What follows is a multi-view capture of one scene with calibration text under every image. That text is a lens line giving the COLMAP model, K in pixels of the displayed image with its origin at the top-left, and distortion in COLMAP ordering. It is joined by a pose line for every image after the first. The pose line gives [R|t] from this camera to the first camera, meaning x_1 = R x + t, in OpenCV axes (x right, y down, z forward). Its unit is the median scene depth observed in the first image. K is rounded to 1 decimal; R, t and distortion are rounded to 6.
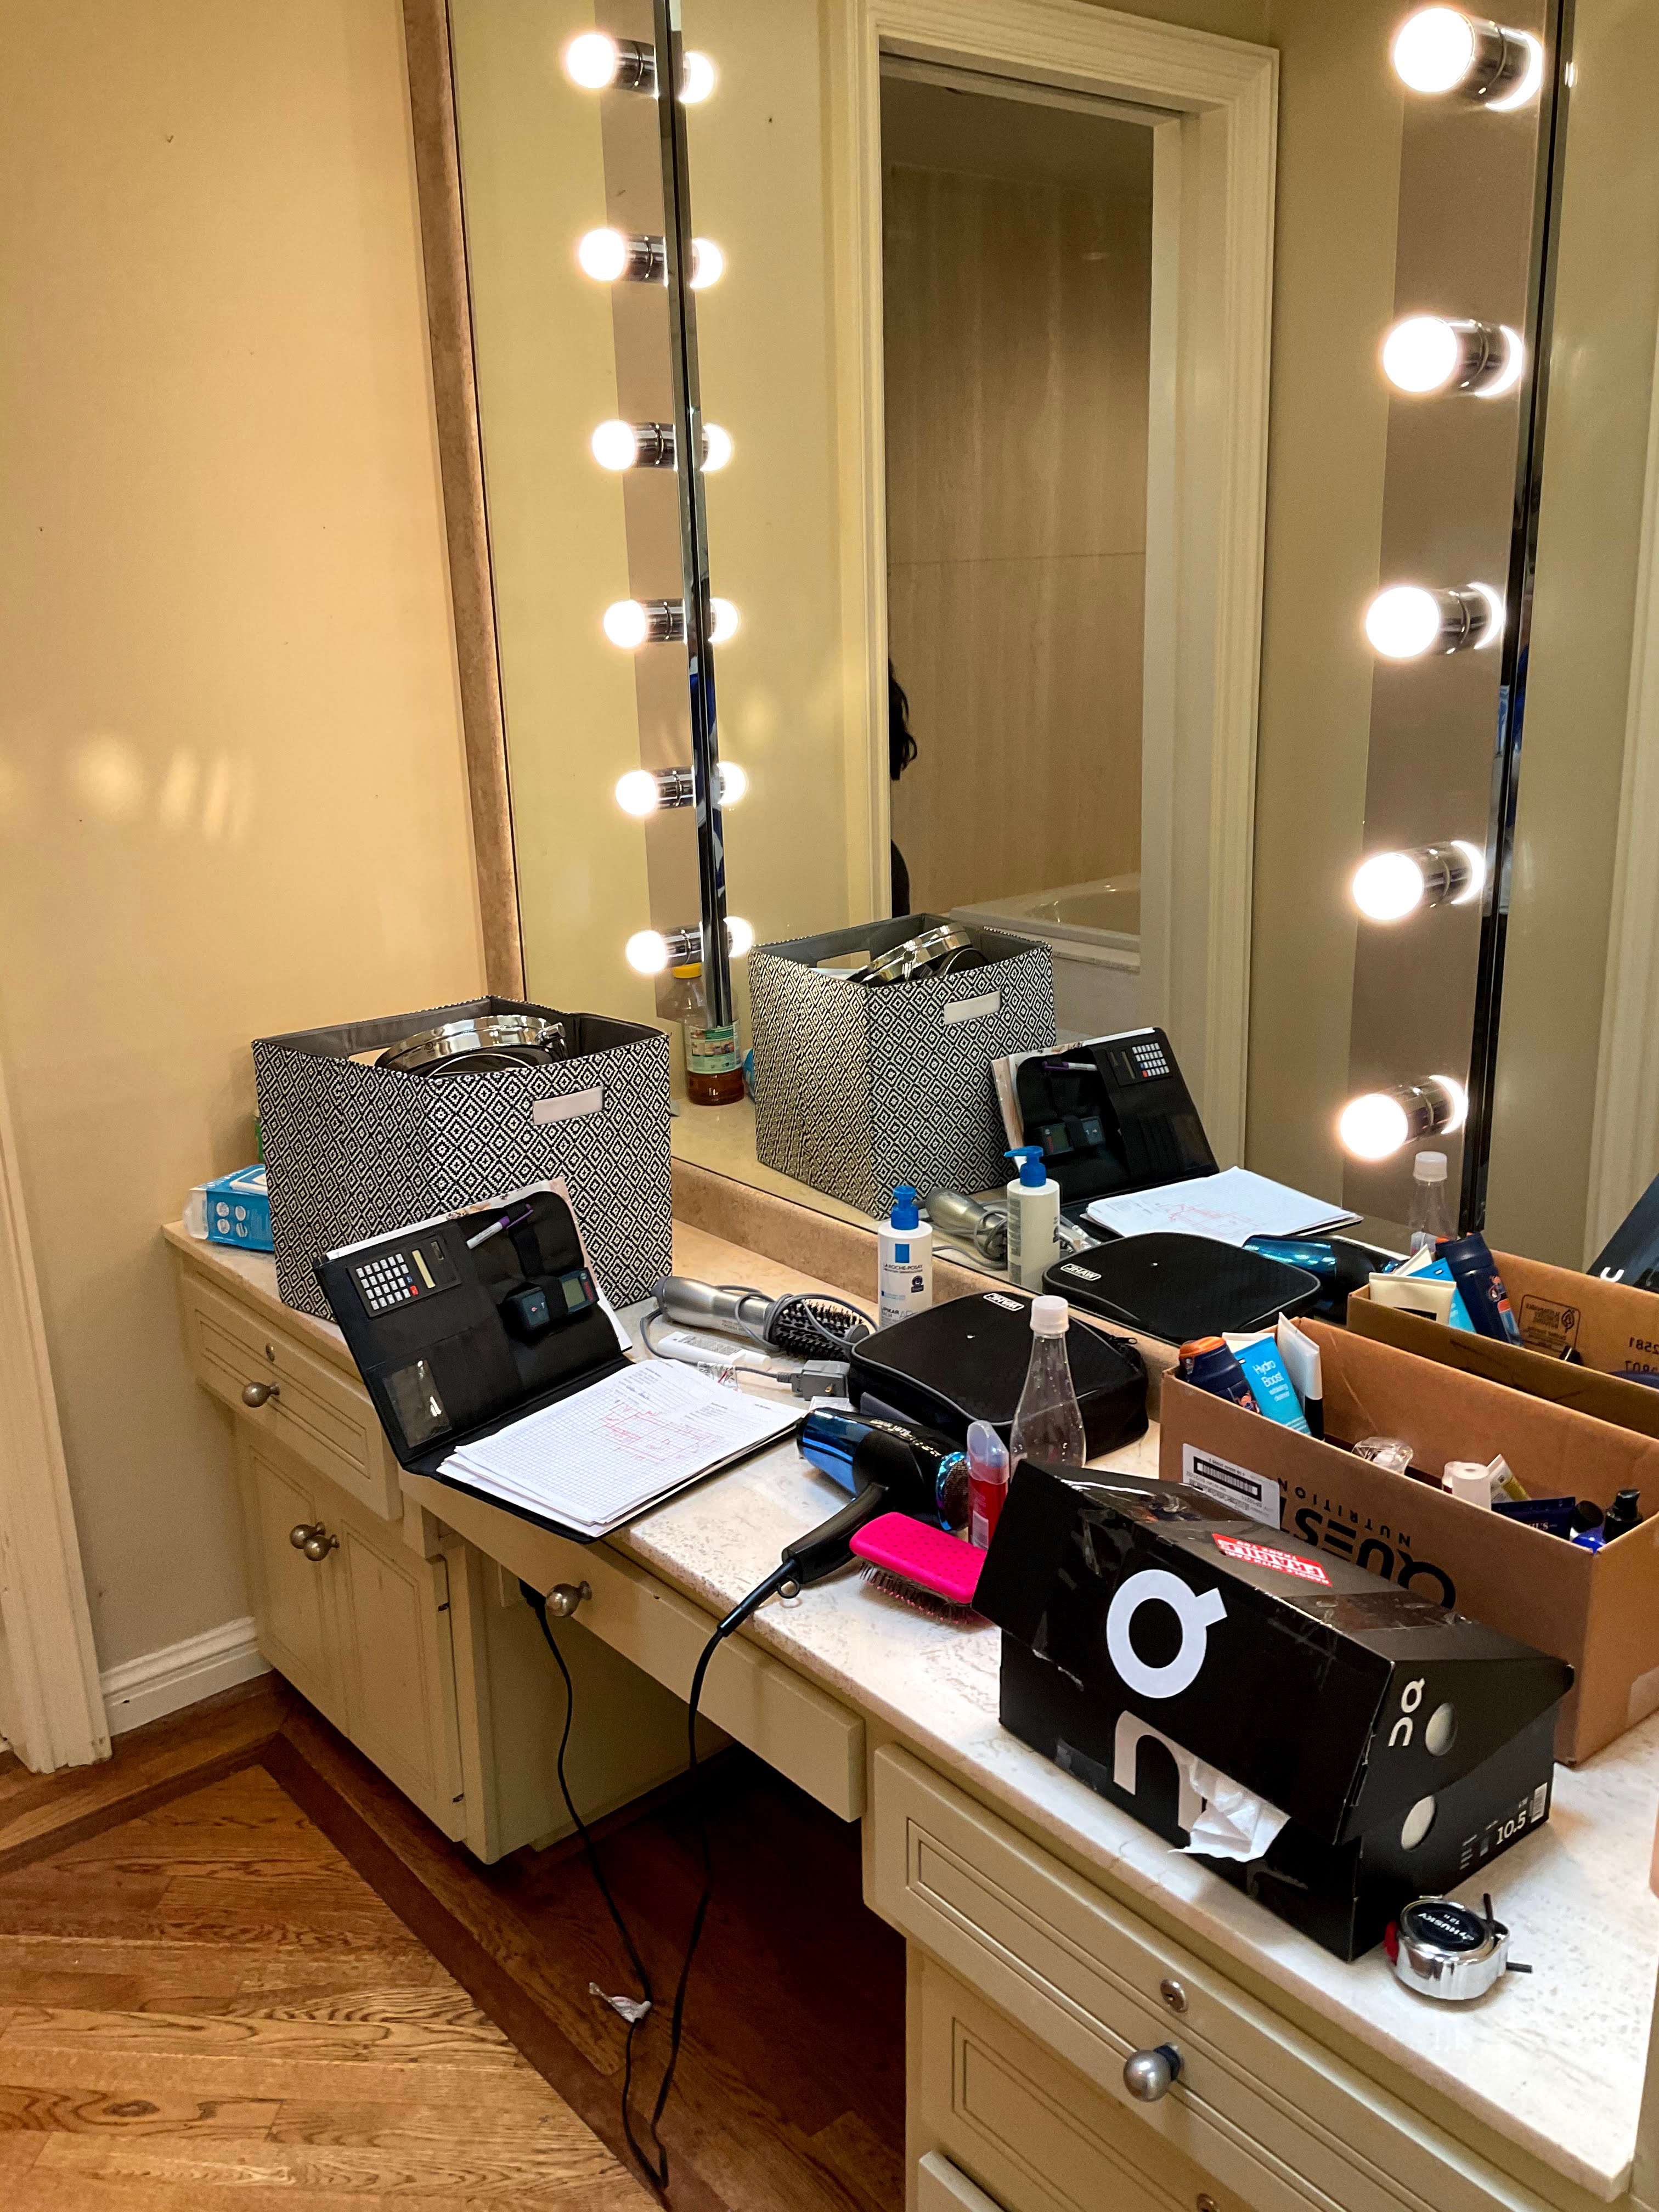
lens RADIAL K [[1826.1, 0, 819.3], [0, 1826.1, 1094.7], [0, 0, 1]] dist [0.084093, -0.163080]
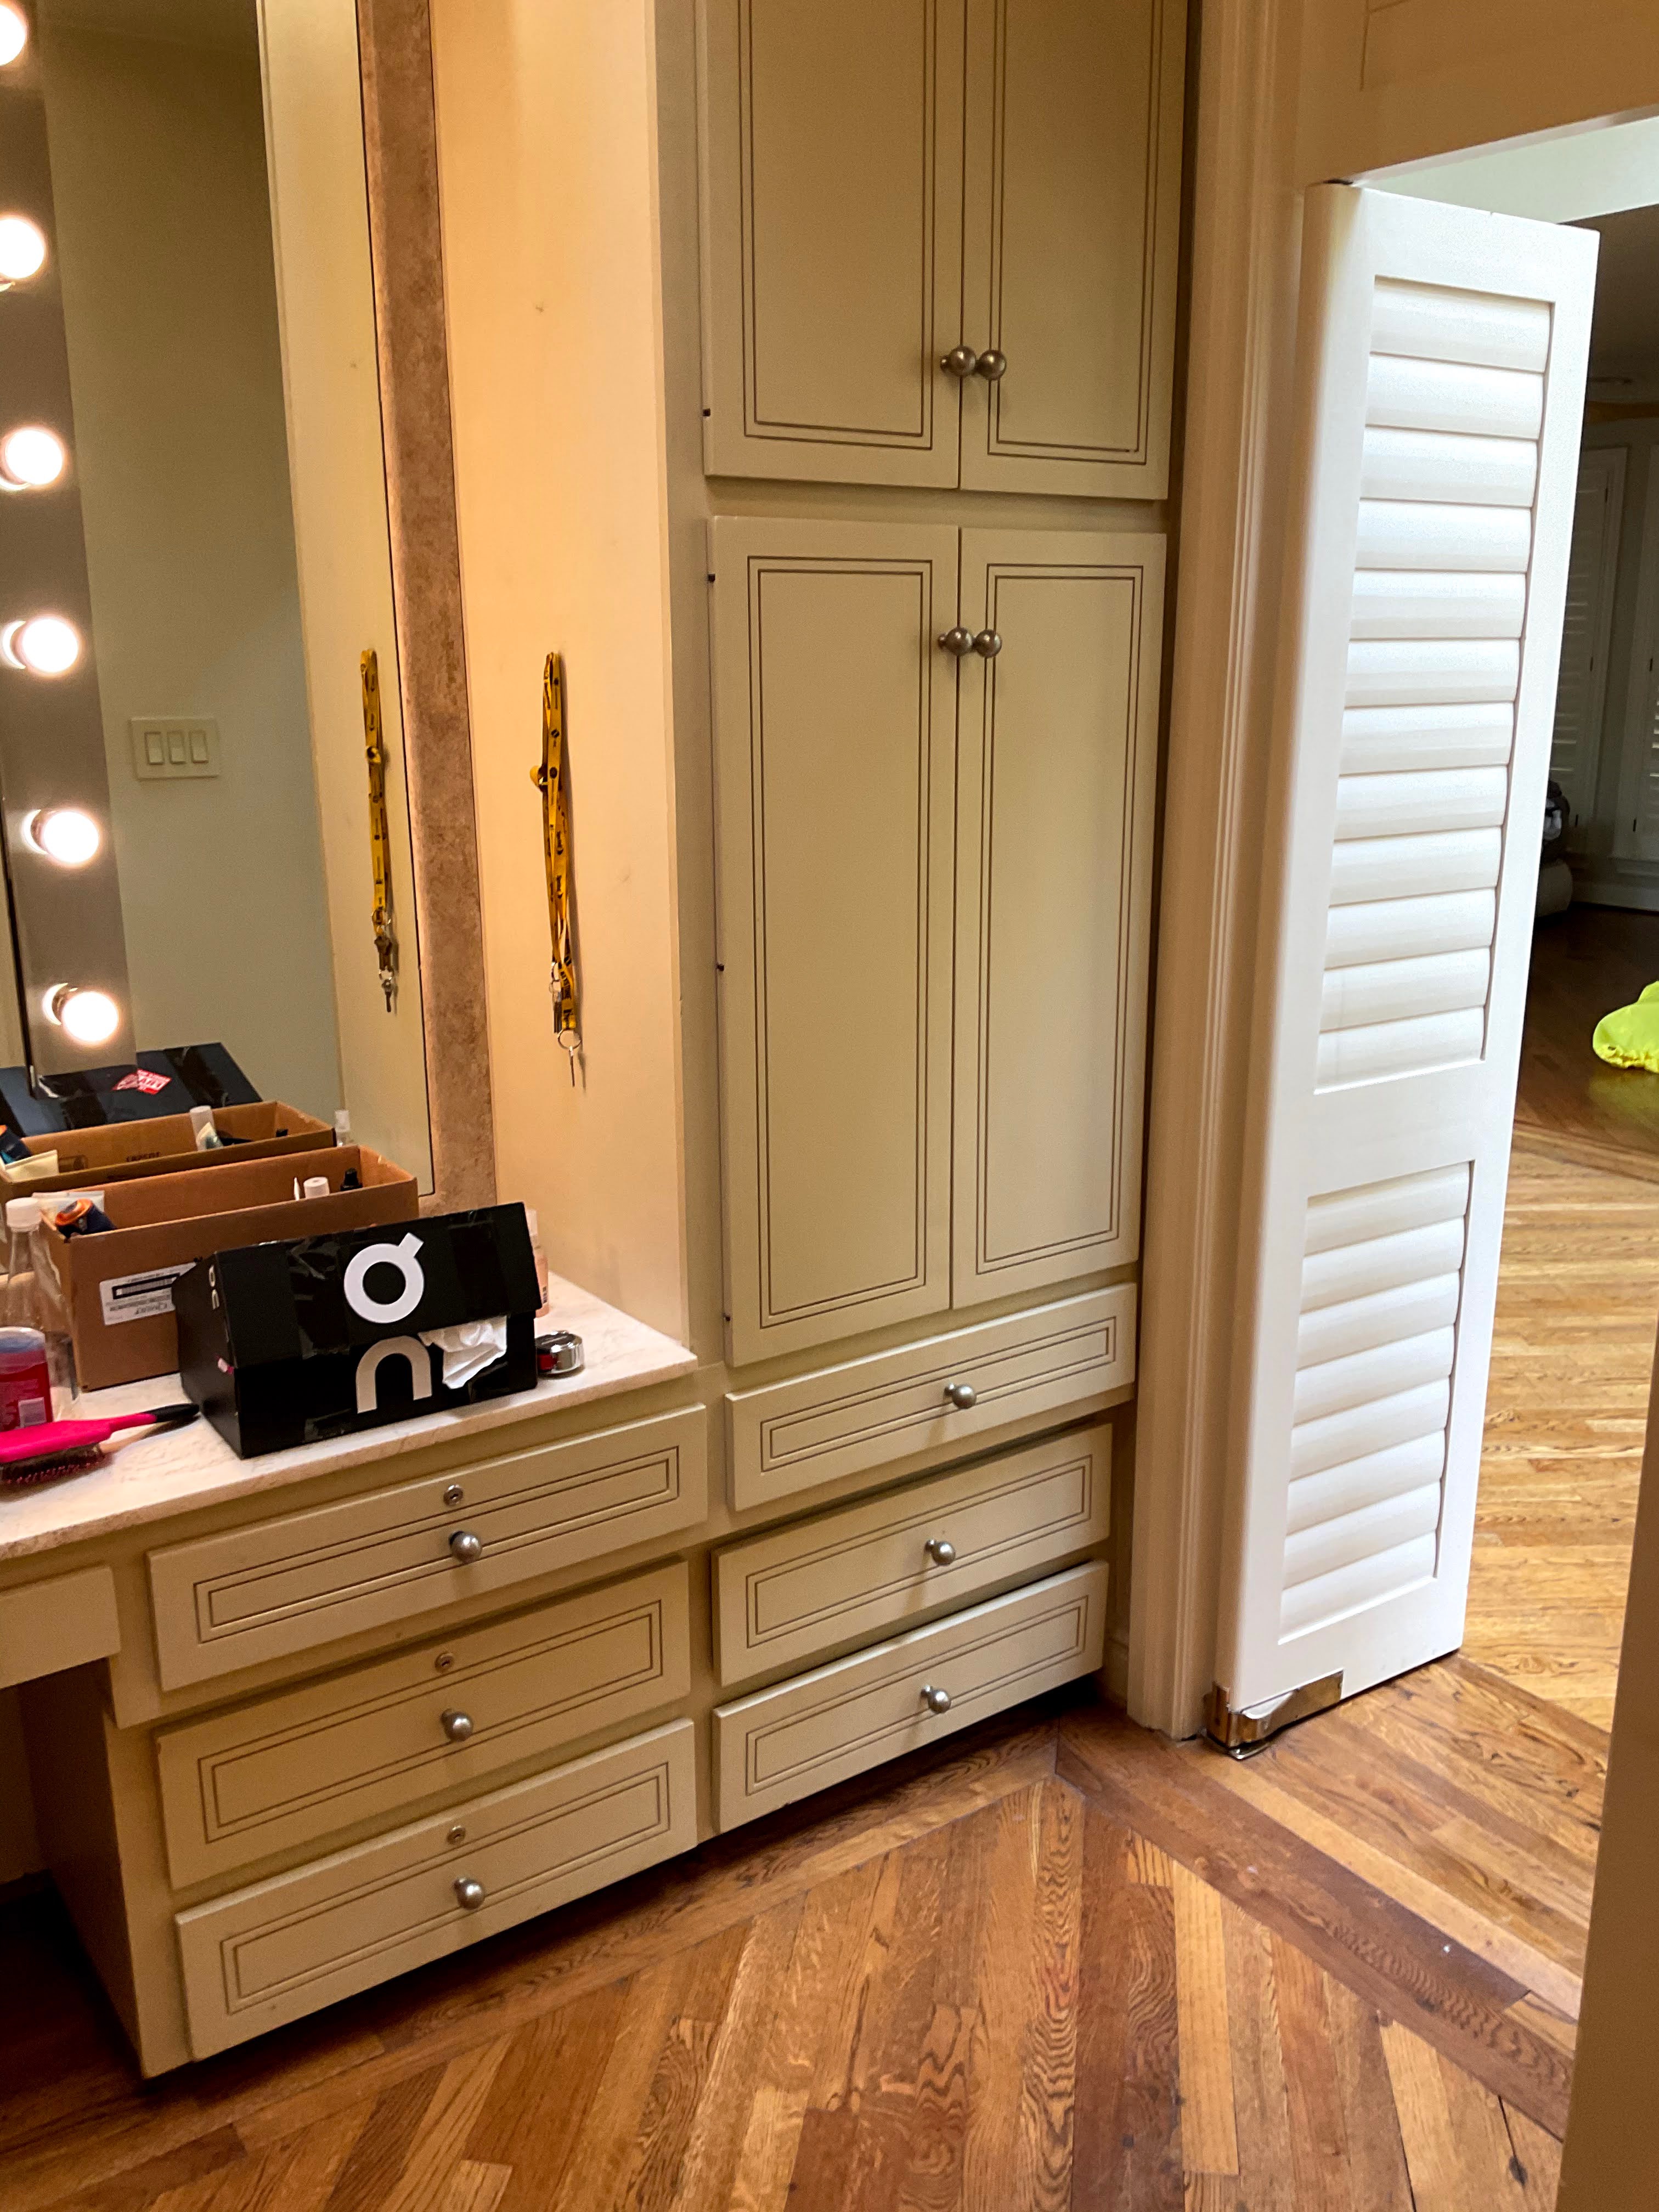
lens RADIAL K [[1826.1, 0, 850.1], [0, 1826.1, 1098.5], [0, 0, 1]] dist [0.084093, -0.163080]
pose [[0.059309, -0.215691, 0.974659, -1.031920], [0.277090, 0.941566, 0.191507, -0.032157], [-0.959012, 0.258710, 0.115609, 0.335138]]
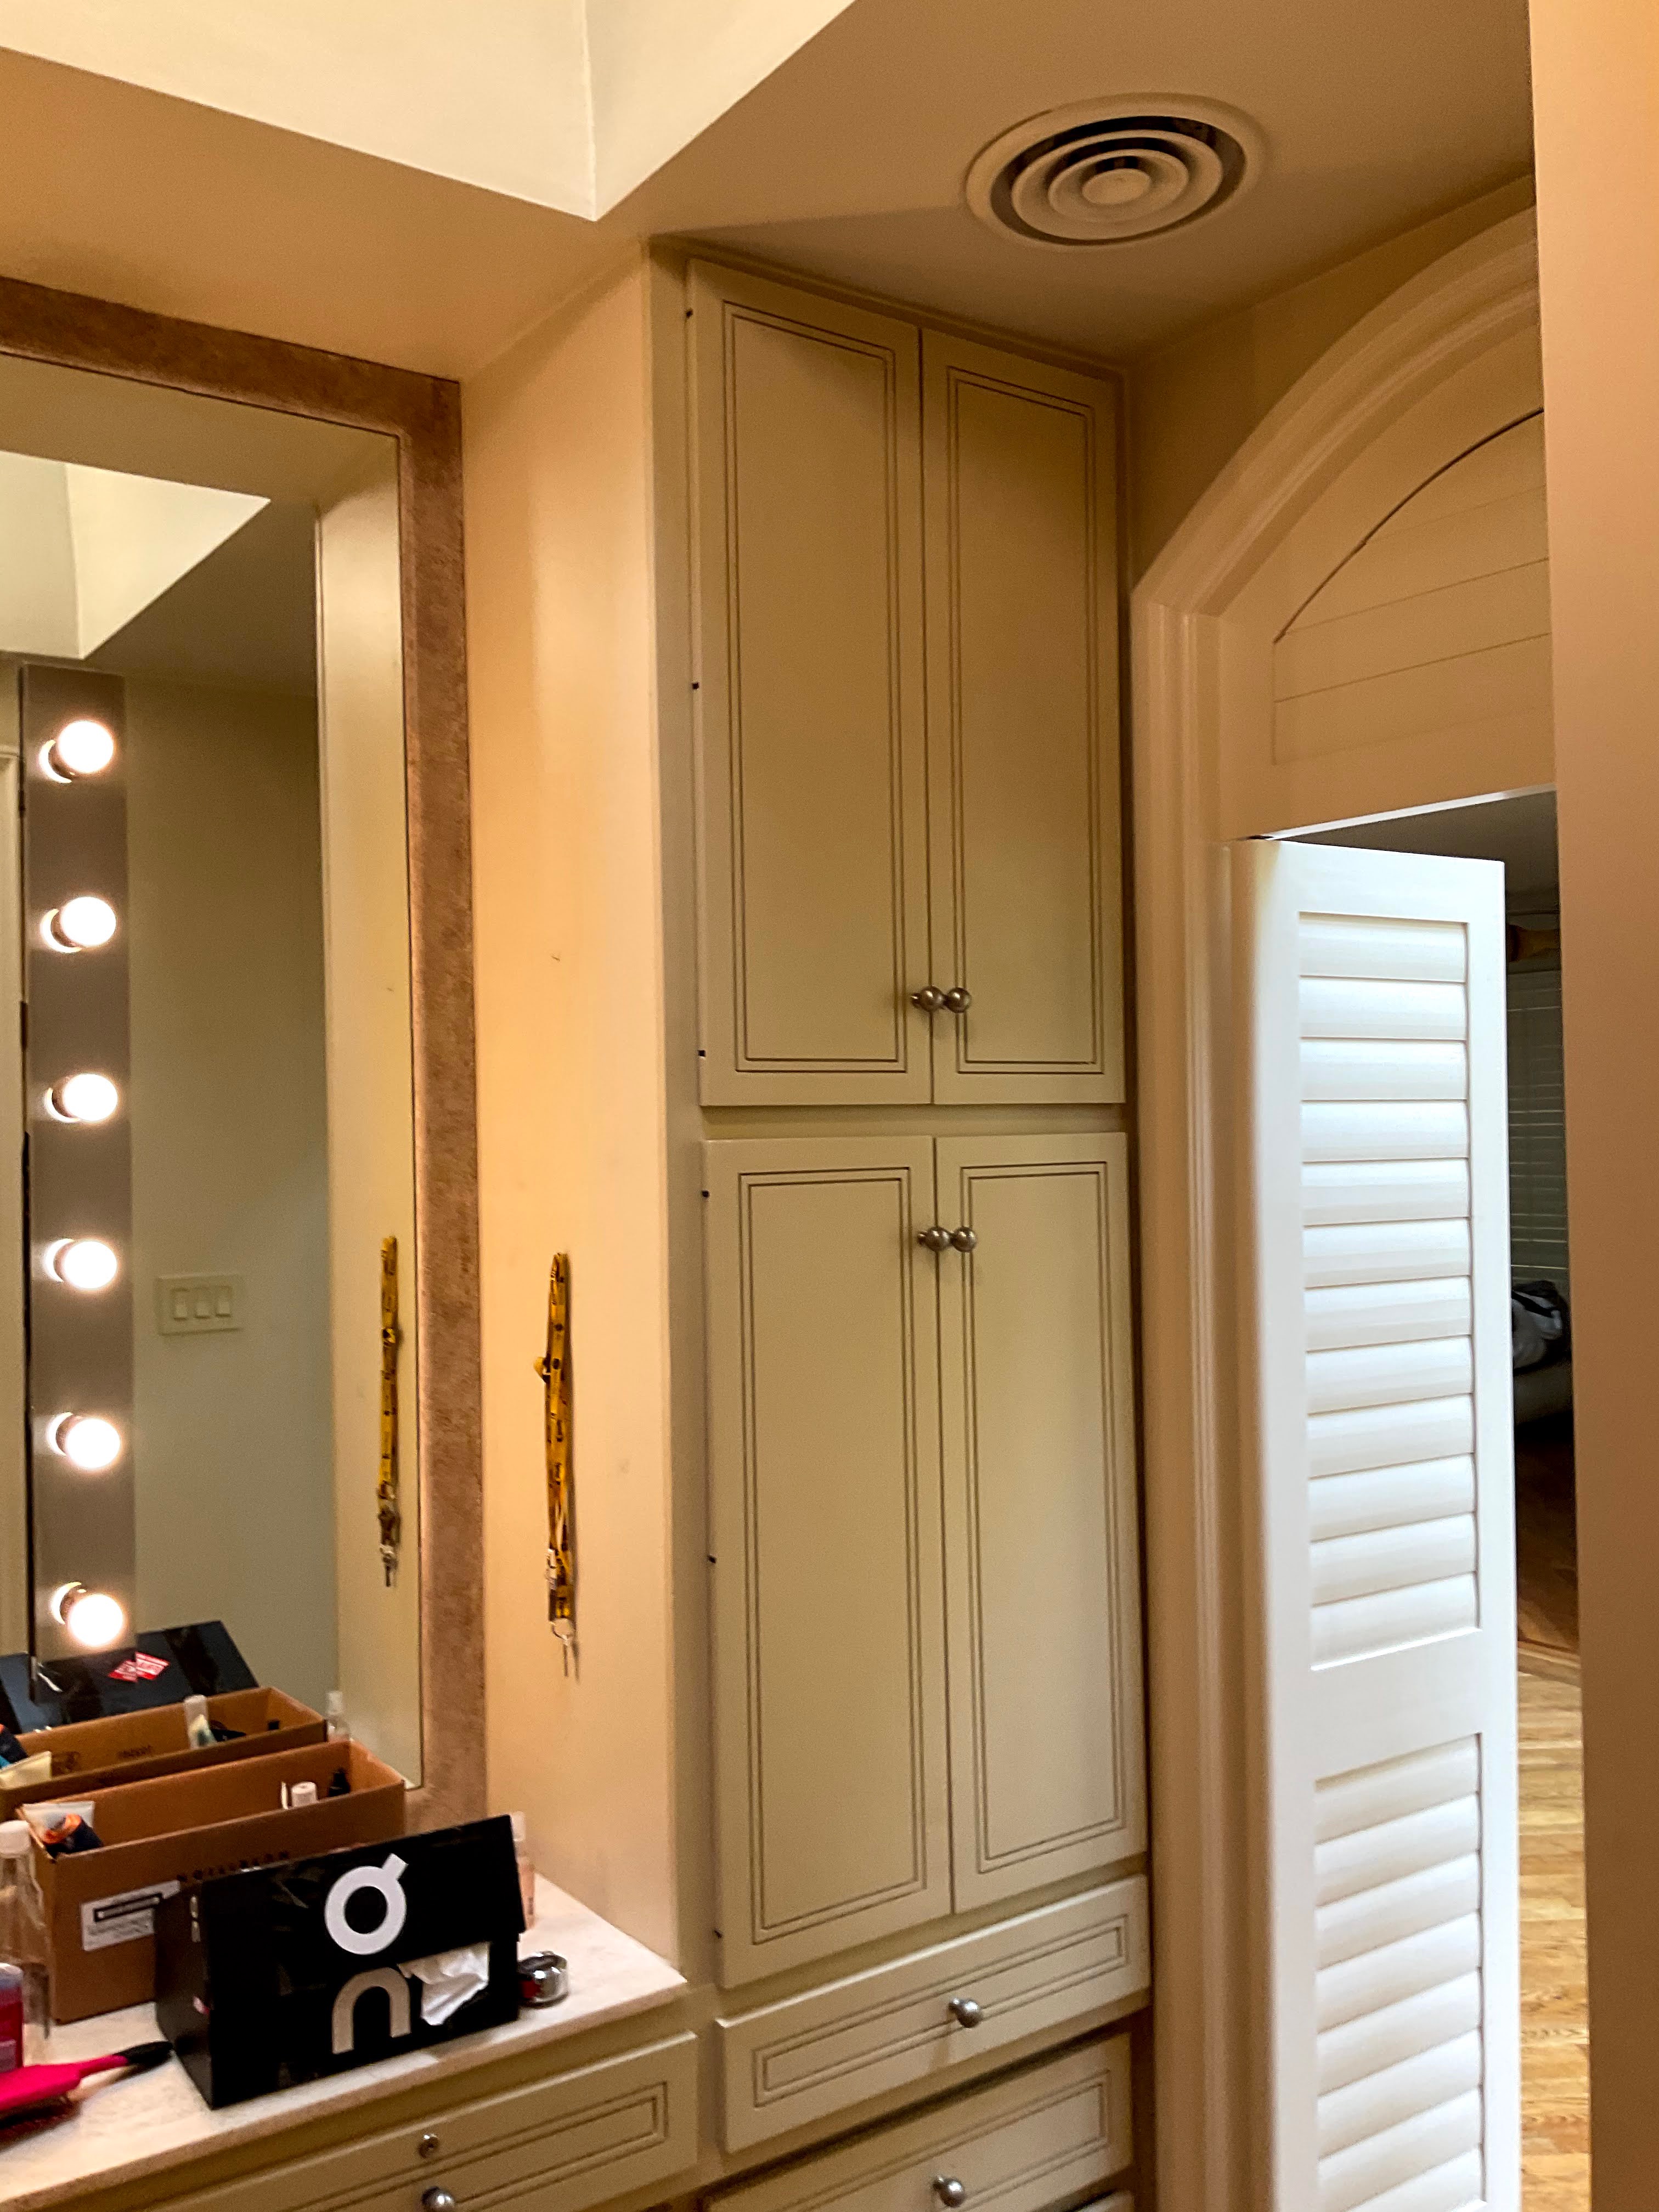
lens RADIAL K [[1826.1, 0, 842.1], [0, 1826.1, 1085.6], [0, 0, 1]] dist [0.084093, -0.163080]
pose [[0.070481, 0.045416, 0.996479, -1.088936], [0.293653, 0.953751, -0.064238, -0.115064], [-0.953310, 0.297147, 0.053885, 0.283645]]
